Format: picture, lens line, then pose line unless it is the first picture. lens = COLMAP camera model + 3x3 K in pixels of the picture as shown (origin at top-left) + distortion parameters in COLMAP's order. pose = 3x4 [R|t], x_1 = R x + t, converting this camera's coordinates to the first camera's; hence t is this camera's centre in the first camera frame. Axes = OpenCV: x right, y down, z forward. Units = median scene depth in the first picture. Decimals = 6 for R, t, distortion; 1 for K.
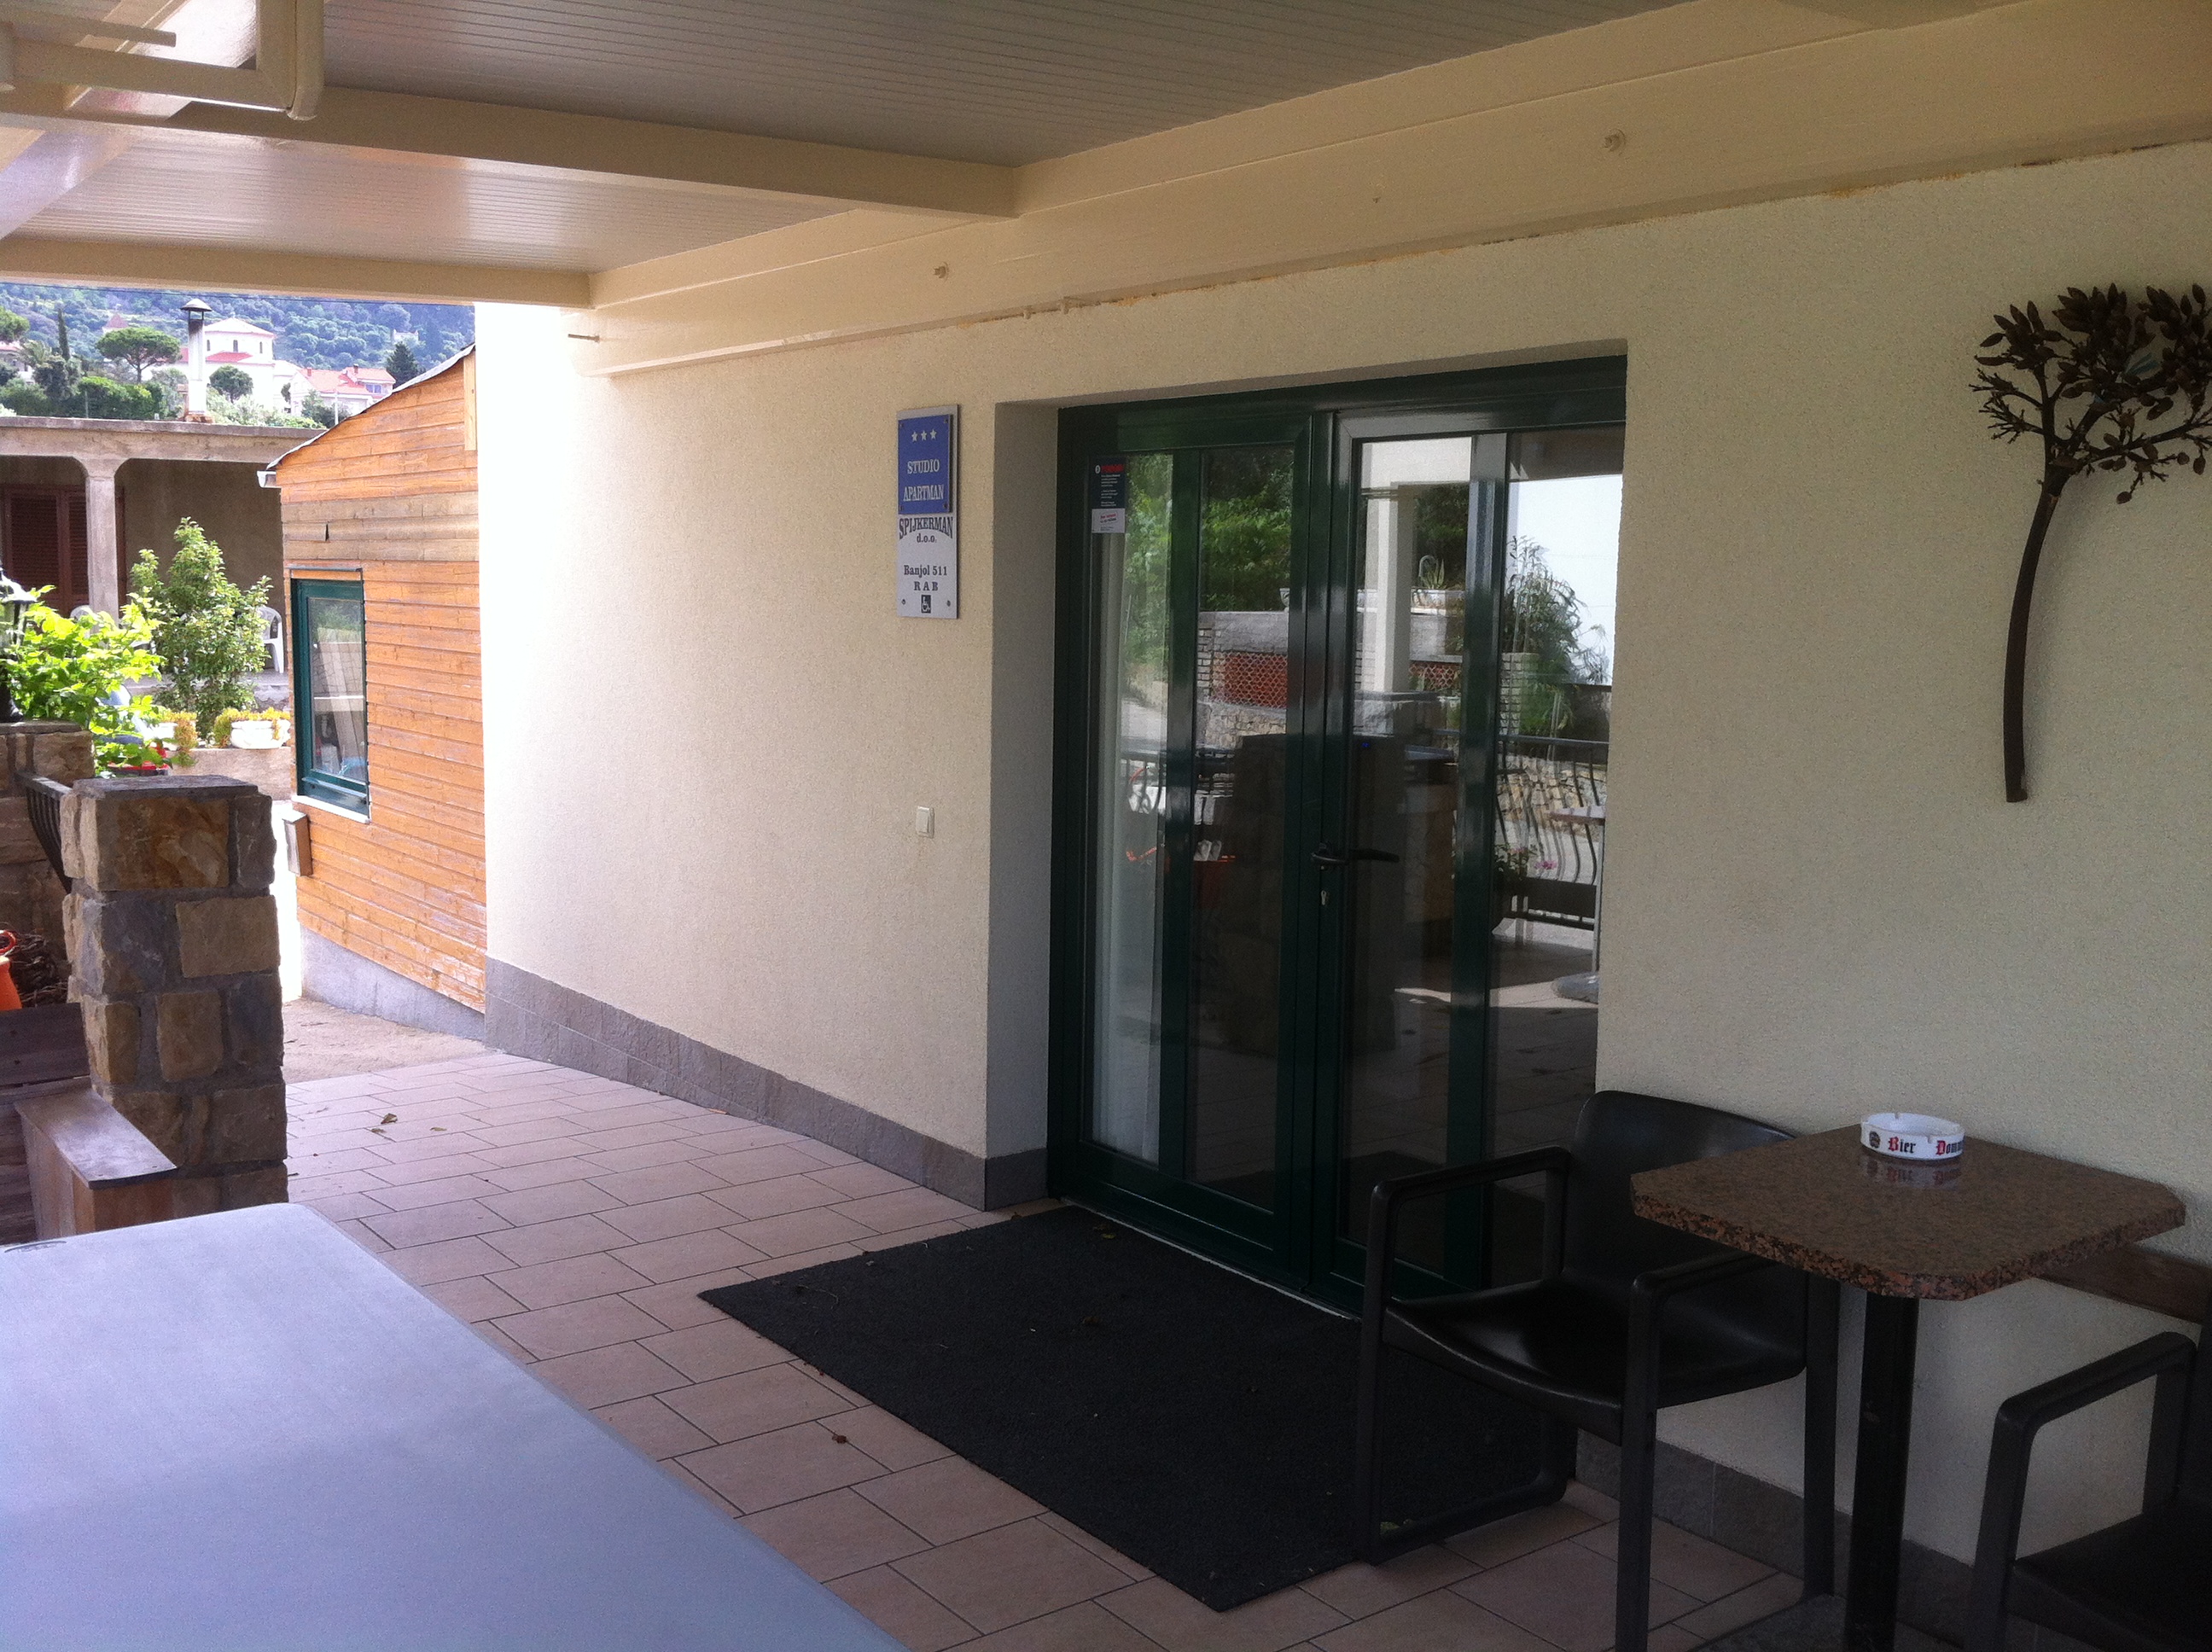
lens RADIAL K [[2196.7, 0, 1110.6], [0, 2196.7, 816.2], [0, 0, 1]] dist [0.000238, 0.000000]
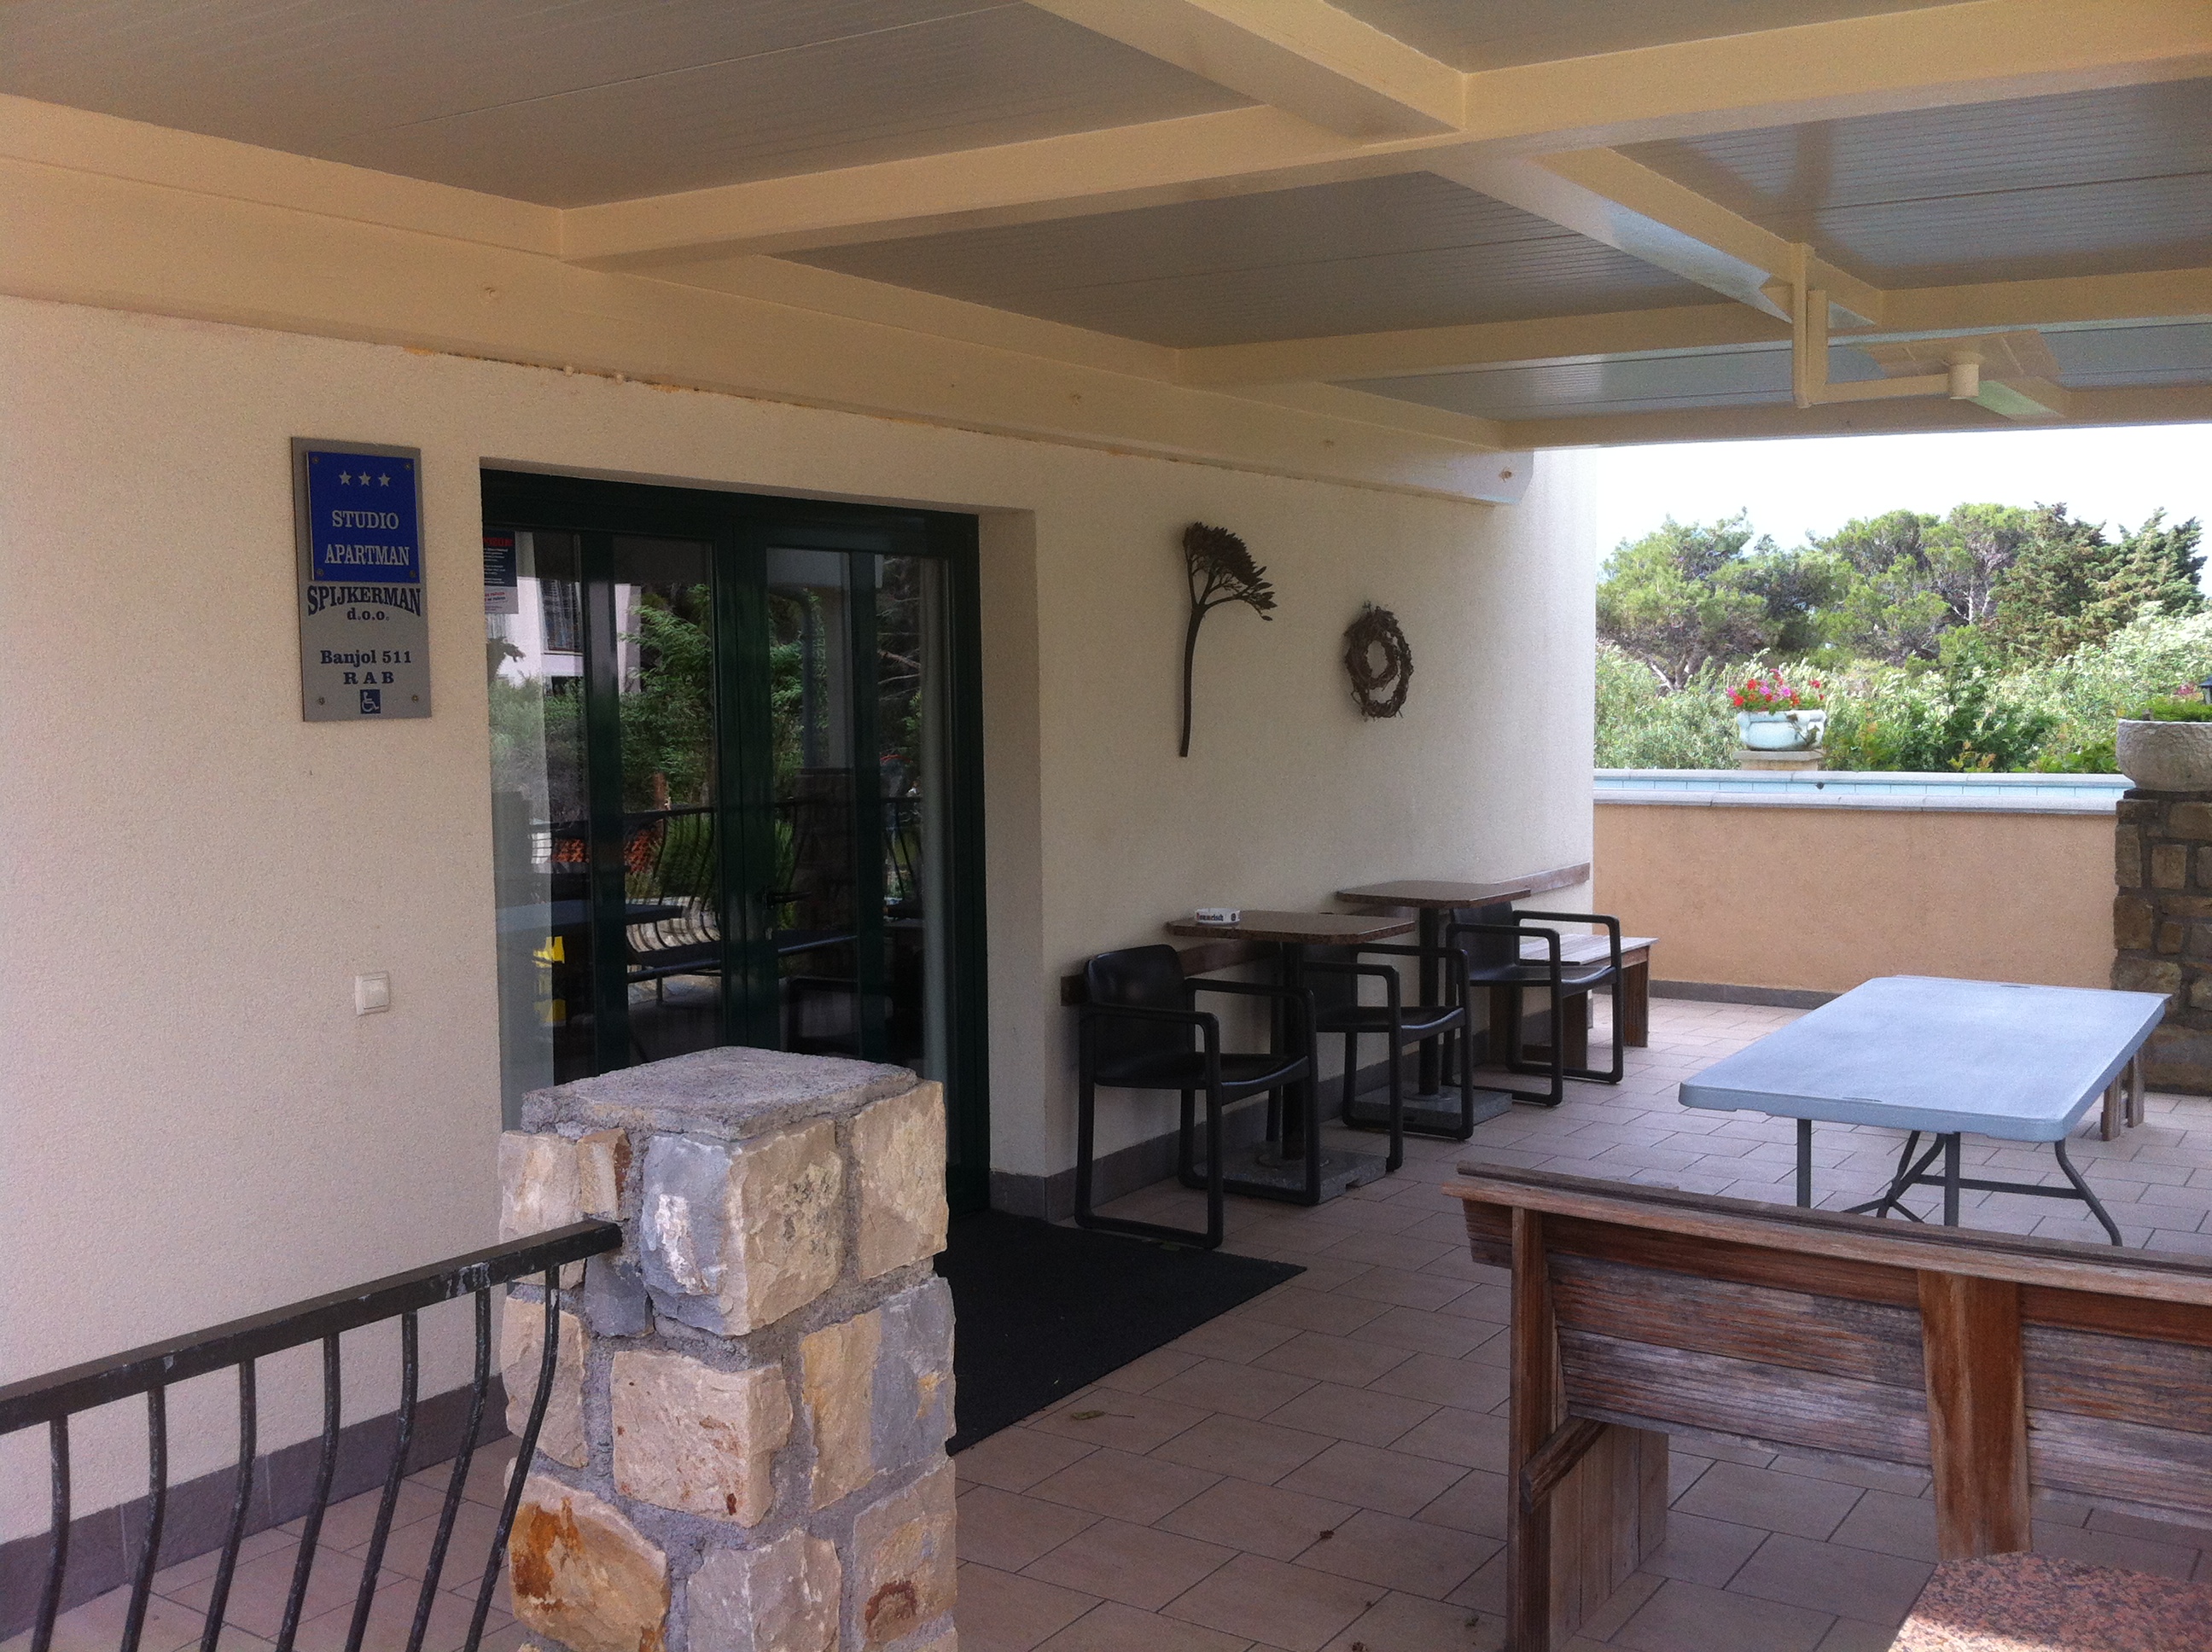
lens RADIAL K [[2196.7, 0, 1111.4], [0, 2196.7, 831.7], [0, 0, 1]] dist [0.000238, 0.000000]
pose [[-0.359903, -0.073867, 0.930061, -0.888042], [0.114907, 0.985762, 0.122756, -0.116788], [-0.925887, 0.151050, -0.346291, 1.040433]]
